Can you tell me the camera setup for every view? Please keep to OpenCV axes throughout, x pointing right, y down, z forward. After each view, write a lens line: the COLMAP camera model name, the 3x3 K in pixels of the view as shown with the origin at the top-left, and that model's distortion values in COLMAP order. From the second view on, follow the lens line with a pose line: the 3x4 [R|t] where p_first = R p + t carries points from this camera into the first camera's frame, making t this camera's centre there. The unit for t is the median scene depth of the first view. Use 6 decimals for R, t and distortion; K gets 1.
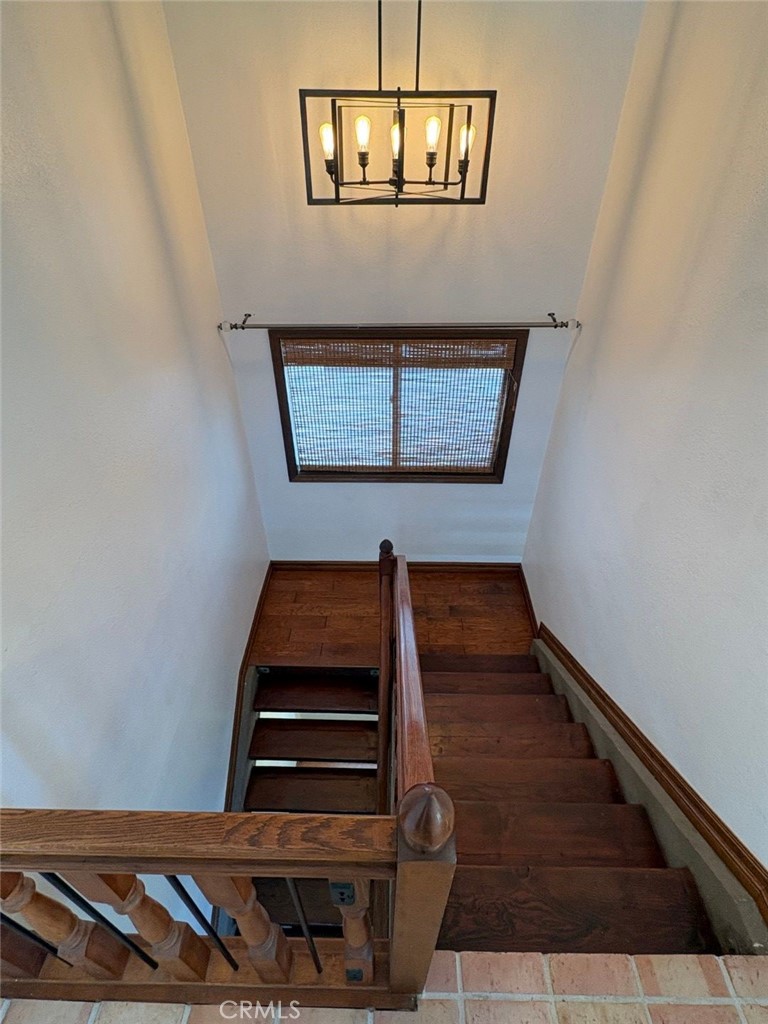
lens RADIAL K [[501.2, 0, 384.0], [0, 501.2, 512.0], [0, 0, 1]] dist [0.000106, 0.001648]
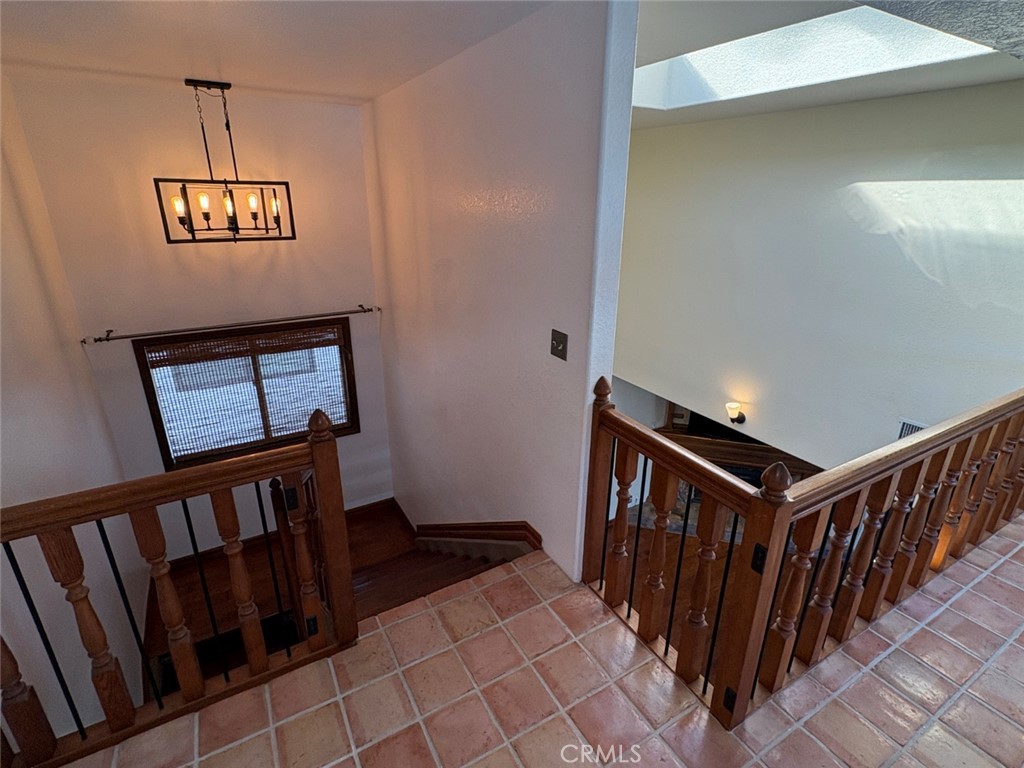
lens RADIAL K [[501.2, 0, 502.4], [0, 501.2, 384.6], [0, 0, 1]] dist [0.000106, 0.001648]
pose [[0.856274, -0.174153, 0.486277, -0.097154], [0.315190, 0.922019, -0.224802, 0.391865], [-0.409207, 0.345762, 0.844392, -0.477606]]
